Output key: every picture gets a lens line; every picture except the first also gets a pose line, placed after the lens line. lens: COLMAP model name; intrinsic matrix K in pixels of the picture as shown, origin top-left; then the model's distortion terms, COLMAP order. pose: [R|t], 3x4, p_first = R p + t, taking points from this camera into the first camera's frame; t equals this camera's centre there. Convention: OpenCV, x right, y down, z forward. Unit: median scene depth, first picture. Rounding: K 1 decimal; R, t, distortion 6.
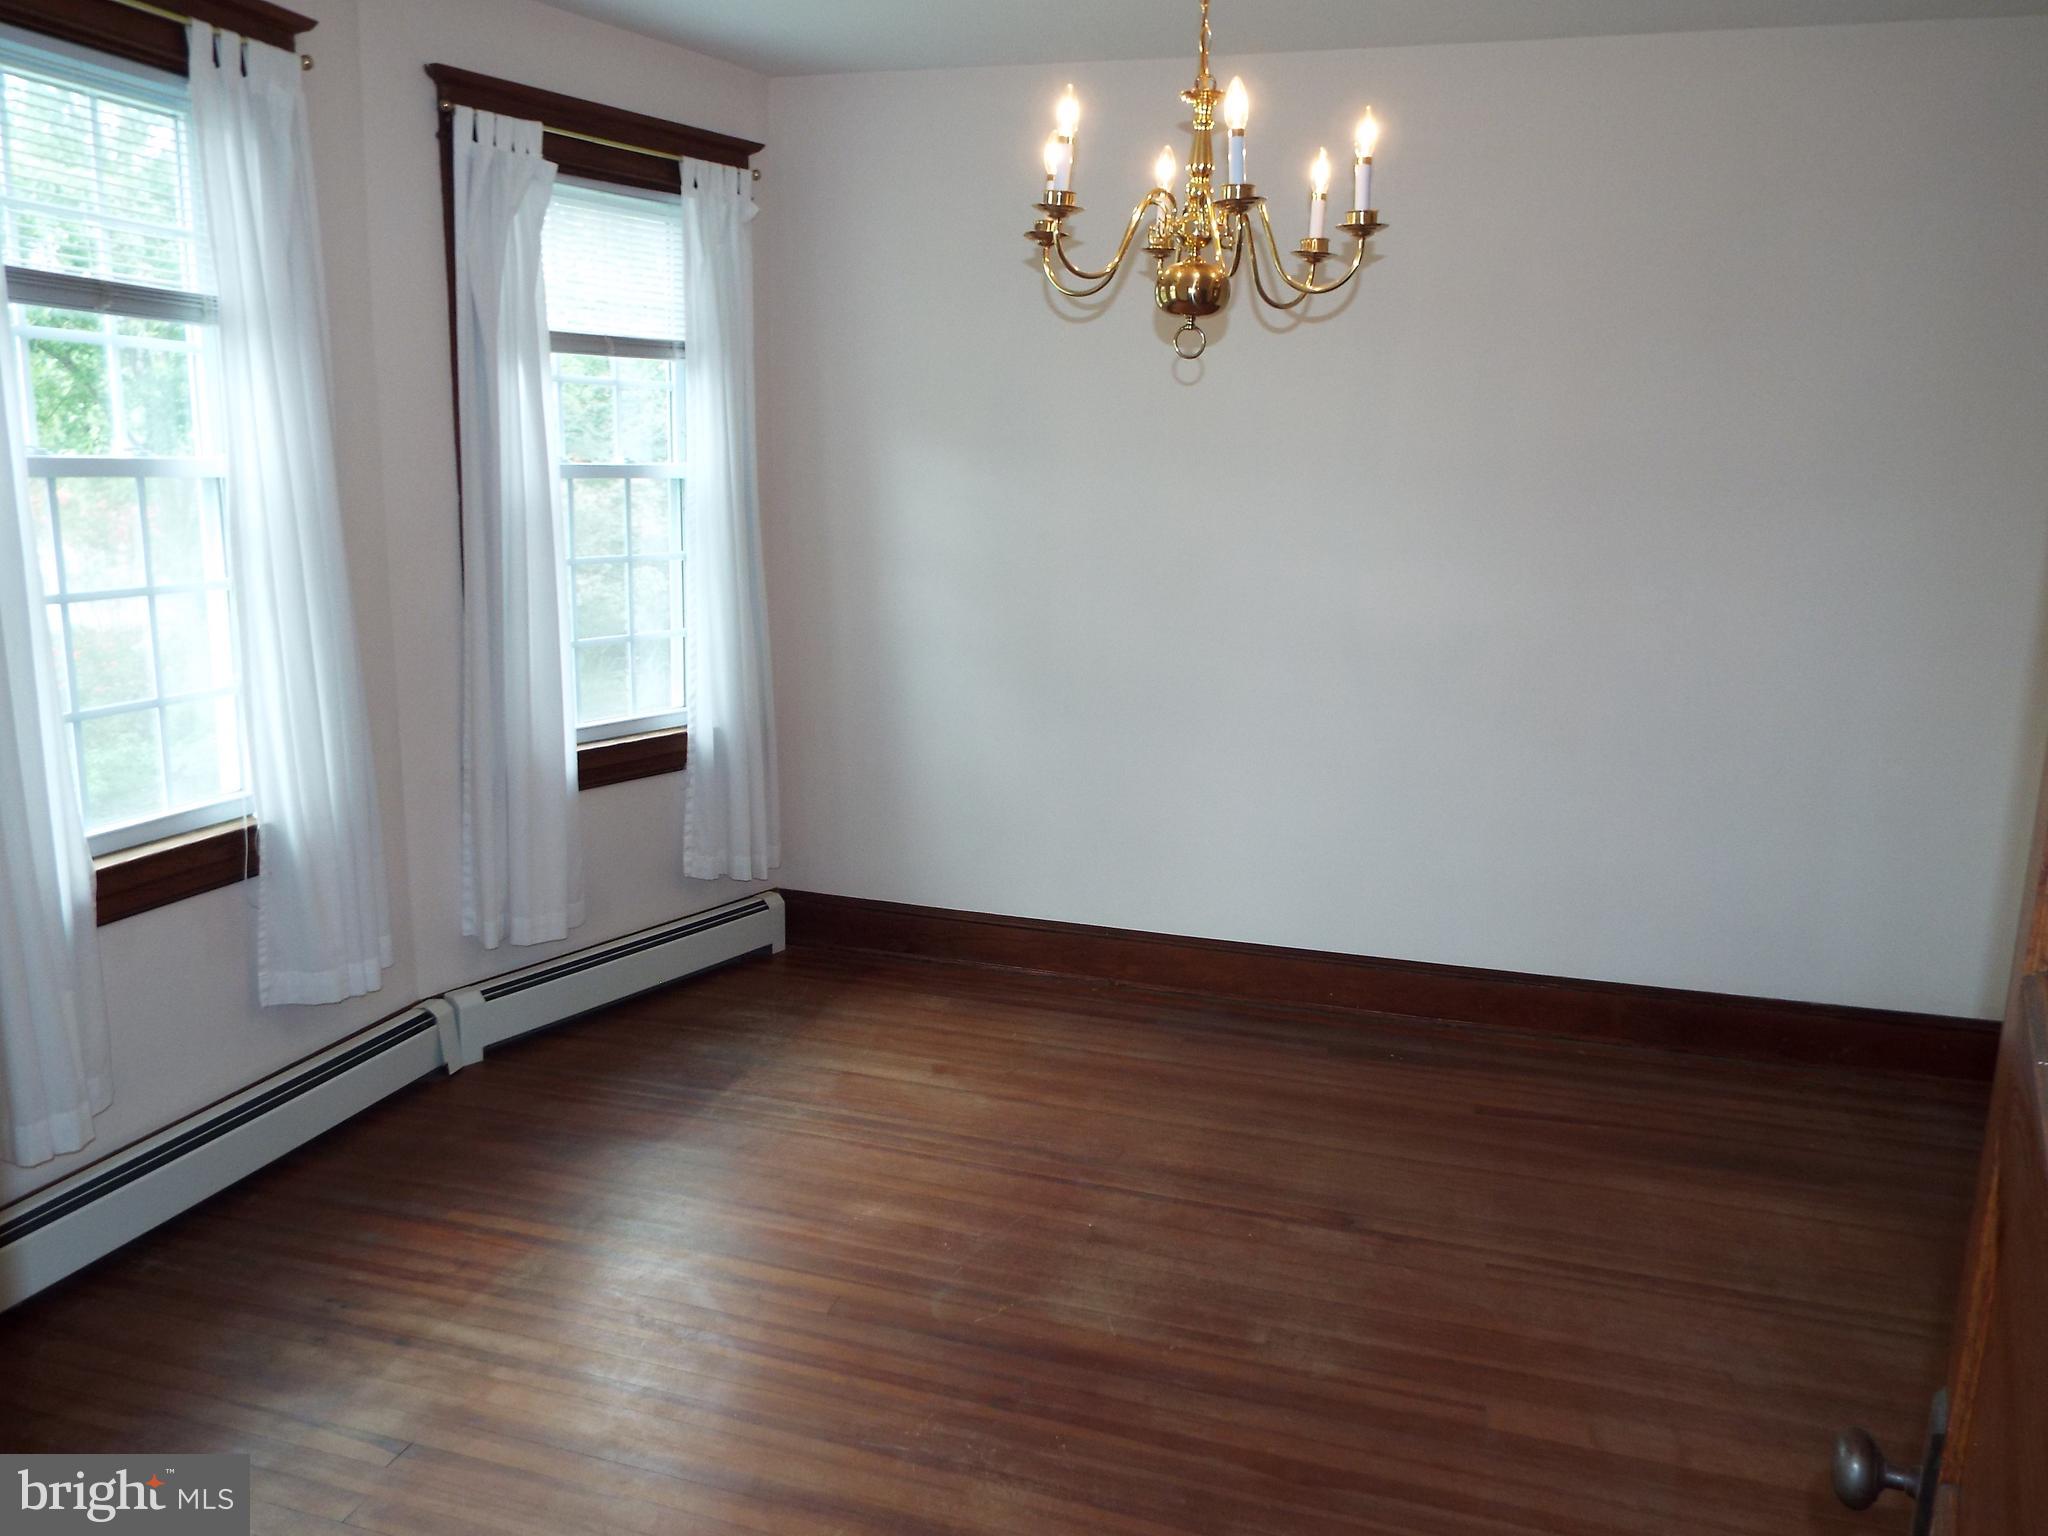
lens RADIAL K [[1490.0, 0, 1016.9], [0, 1490.0, 774.9], [0, 0, 1]] dist [-0.032806, 0.032088]
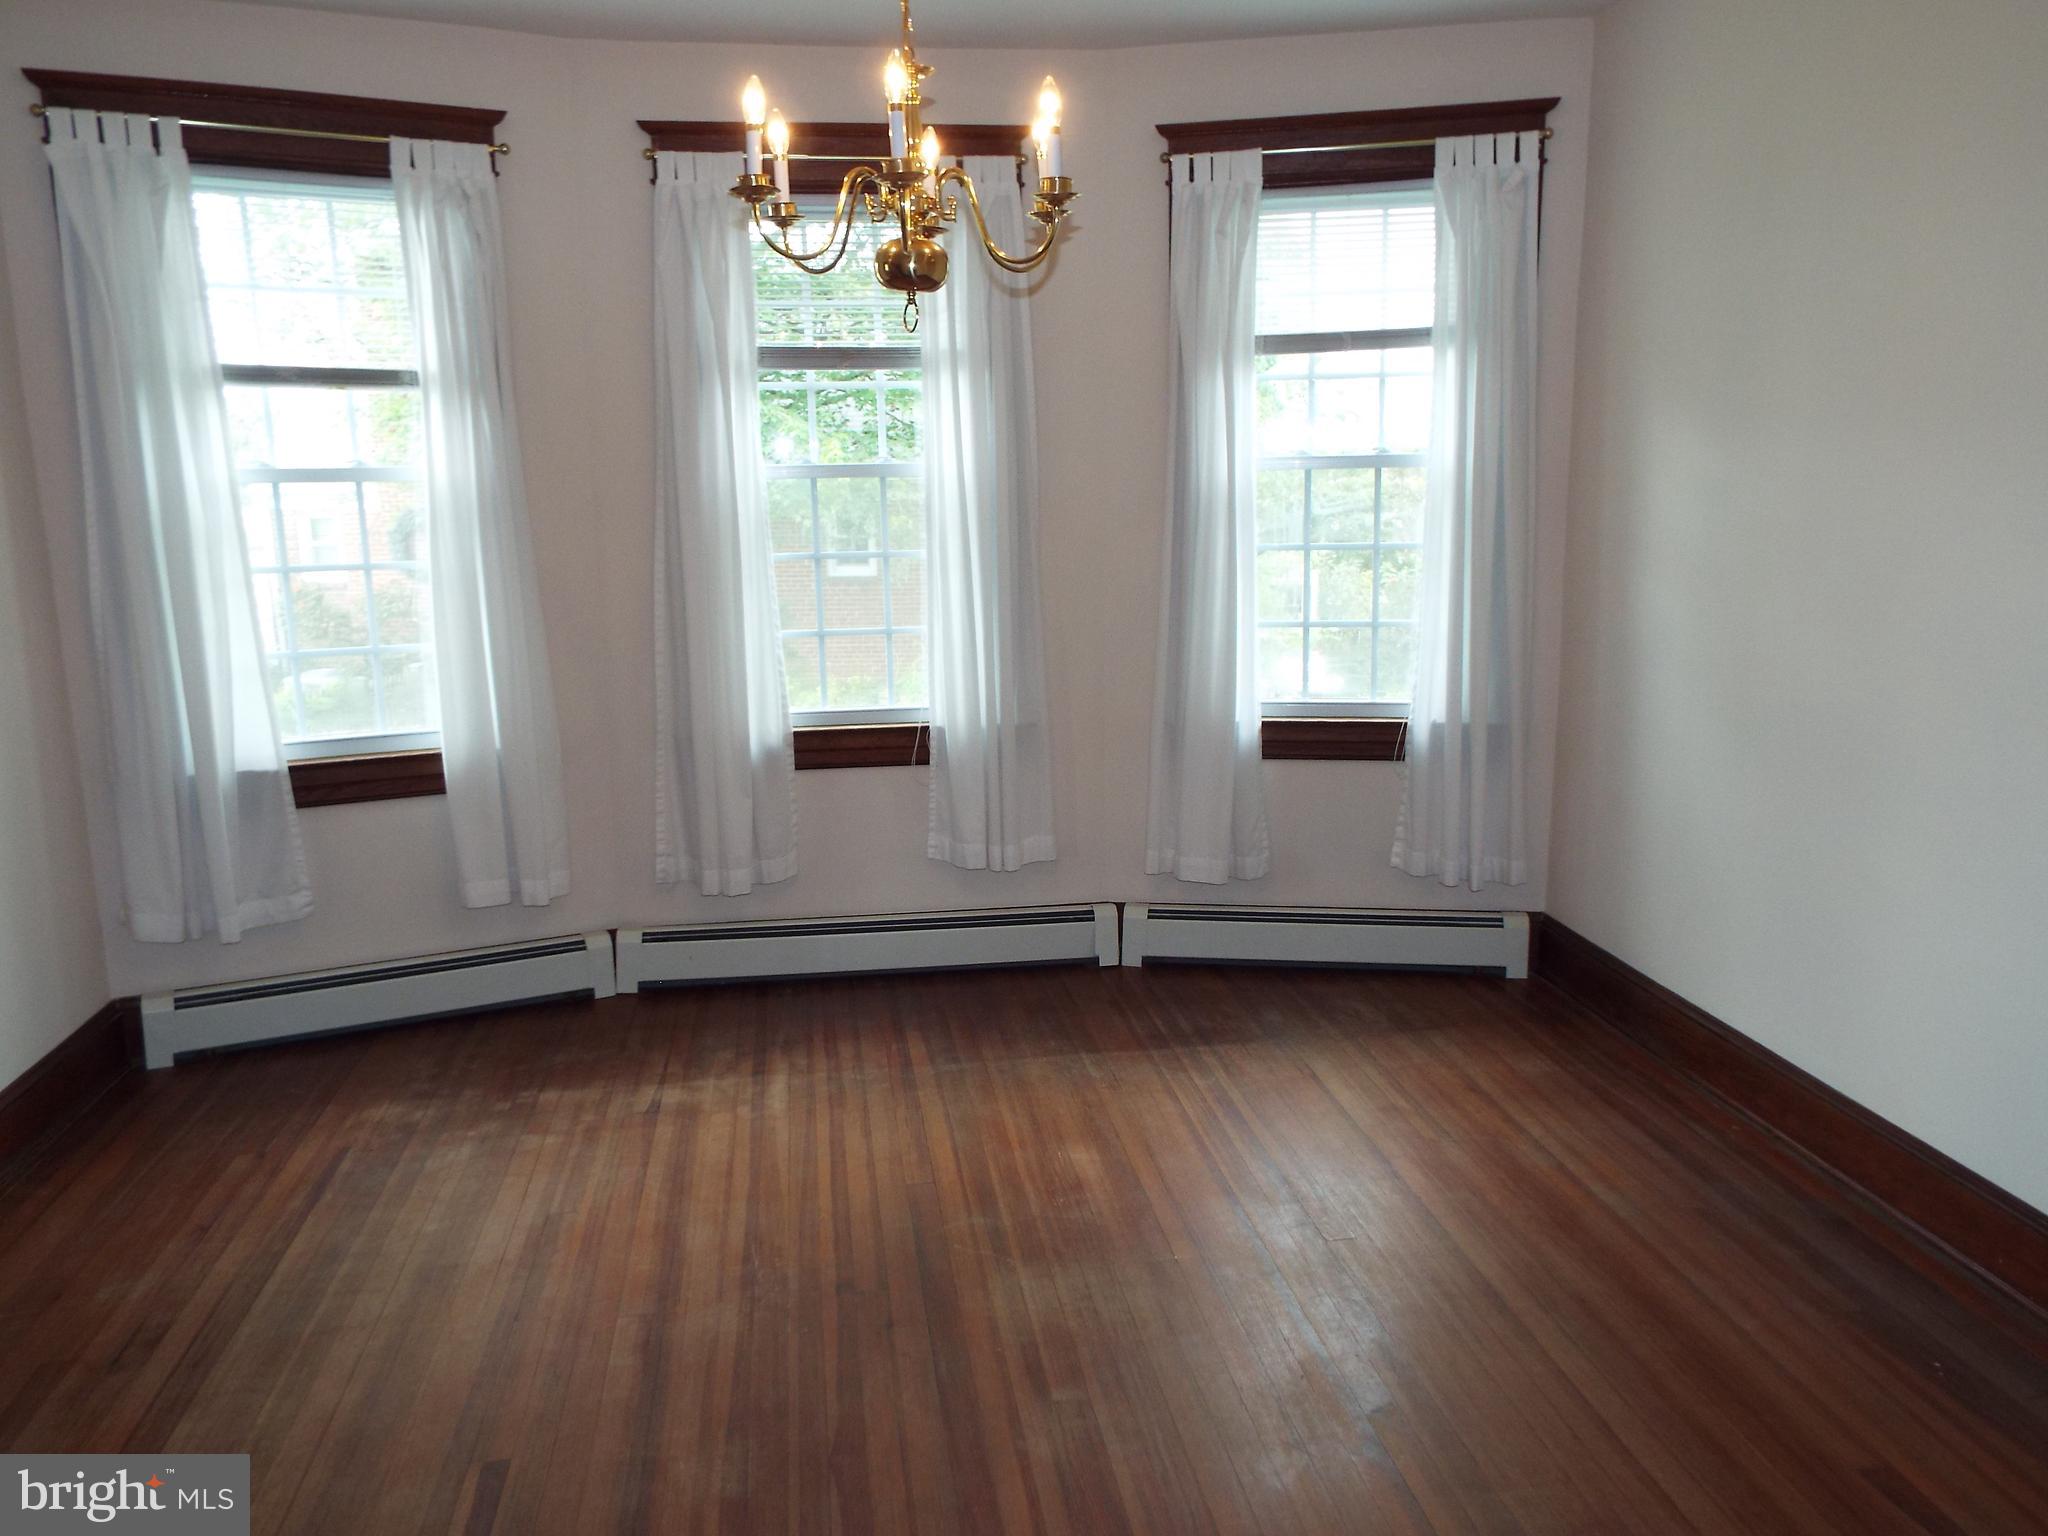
lens RADIAL K [[1510.9, 0, 1012.0], [0, 1510.9, 770.1], [0, 0, 1]] dist [-0.002441, -0.002906]
pose [[0.414969, 0.149113, -0.897533, 0.661691], [-0.156785, 0.983441, 0.090897, -0.055070], [0.896225, 0.103001, 0.431476, 0.381595]]
